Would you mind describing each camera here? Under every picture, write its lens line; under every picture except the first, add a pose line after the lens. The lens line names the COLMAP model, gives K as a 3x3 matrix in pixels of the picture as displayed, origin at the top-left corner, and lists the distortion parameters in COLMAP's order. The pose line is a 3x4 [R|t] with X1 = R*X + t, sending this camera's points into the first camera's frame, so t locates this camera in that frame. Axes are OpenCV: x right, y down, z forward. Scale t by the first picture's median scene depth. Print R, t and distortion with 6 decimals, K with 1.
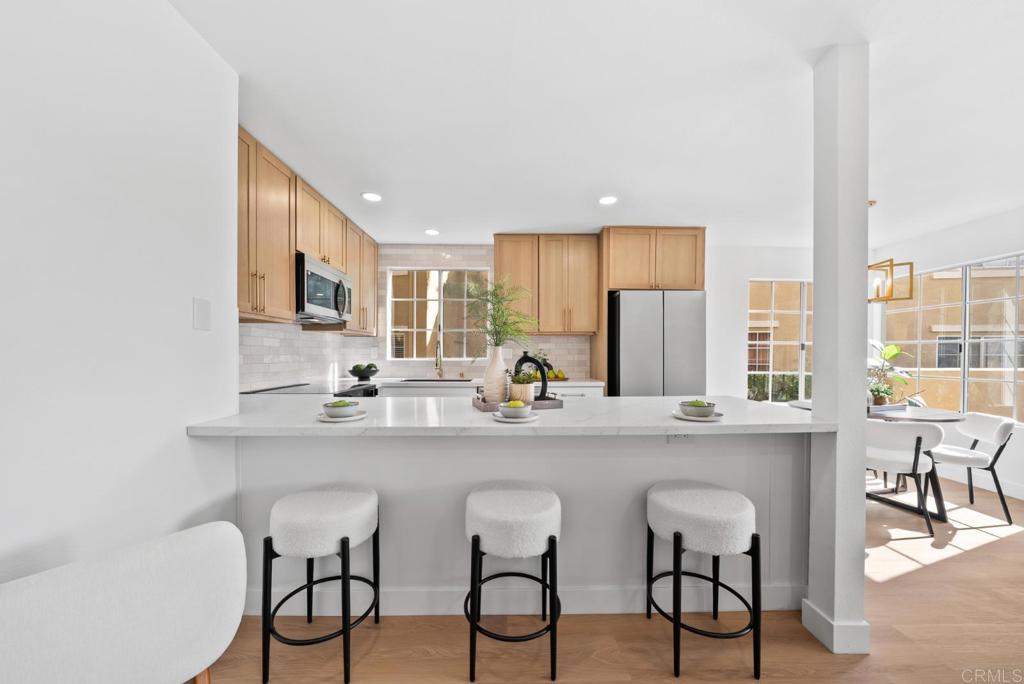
lens RADIAL K [[353.0, 0, 509.8], [0, 353.0, 357.0], [0, 0, 1]] dist [-0.005123, -0.000159]
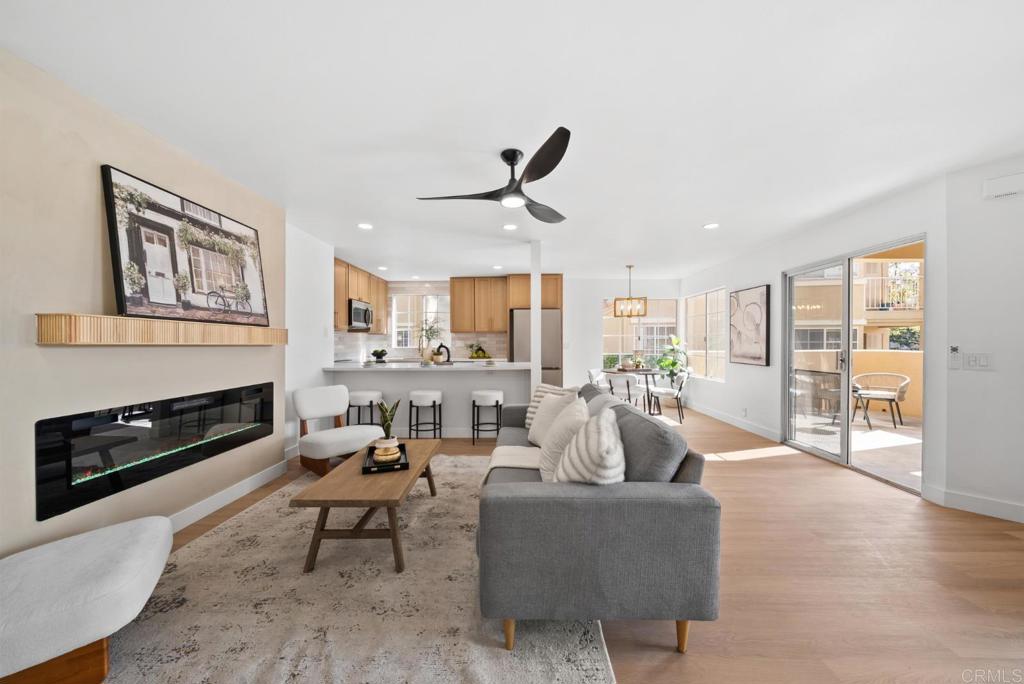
lens RADIAL K [[353.0, 0, 511.0], [0, 353.0, 342.6], [0, 0, 1]] dist [-0.005123, -0.000159]
pose [[0.999037, -0.007330, -0.043259, 0.363667], [0.006856, 0.999915, -0.011105, 0.007817], [0.043337, 0.010798, 0.999002, -0.833485]]
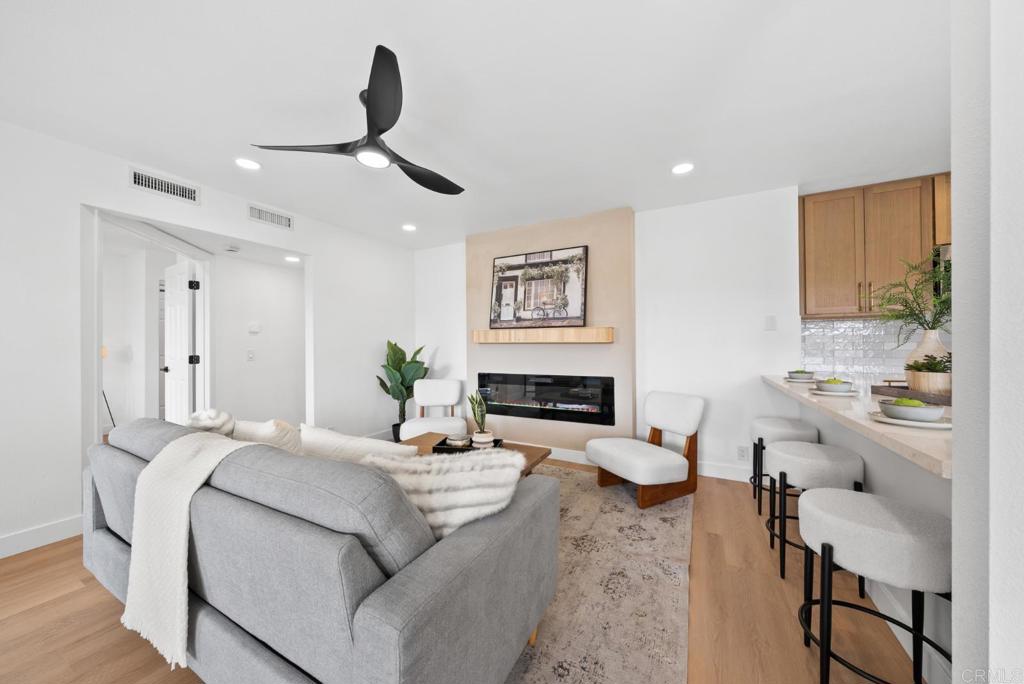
lens RADIAL K [[353.0, 0, 510.2], [0, 353.0, 342.5], [0, 0, 1]] dist [-0.005123, -0.000159]
pose [[-0.494439, -0.007287, -0.869182, 0.692768], [-0.004284, 0.999973, -0.005946, 0.006632], [0.869202, 0.000784, -0.494457, 0.274553]]
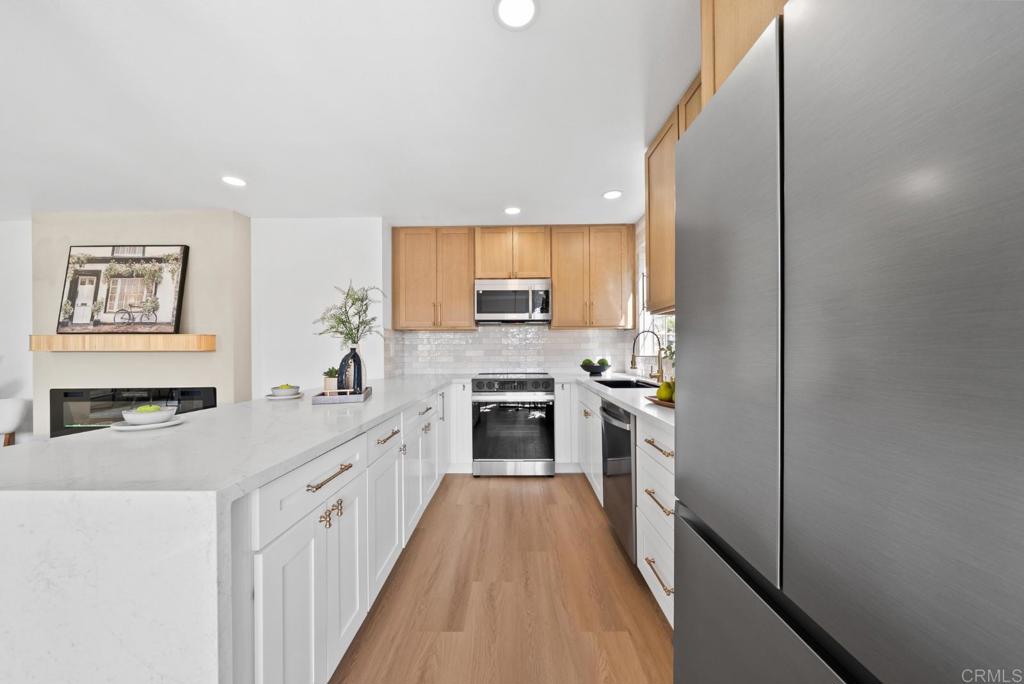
lens RADIAL K [[353.0, 0, 509.8], [0, 353.0, 346.2], [0, 0, 1]] dist [-0.005123, -0.000159]
pose [[-0.031105, -0.008288, -0.999482, 0.603735], [-0.002883, 0.999962, -0.008202, -0.006956], [0.999512, 0.002626, -0.031128, 0.835862]]
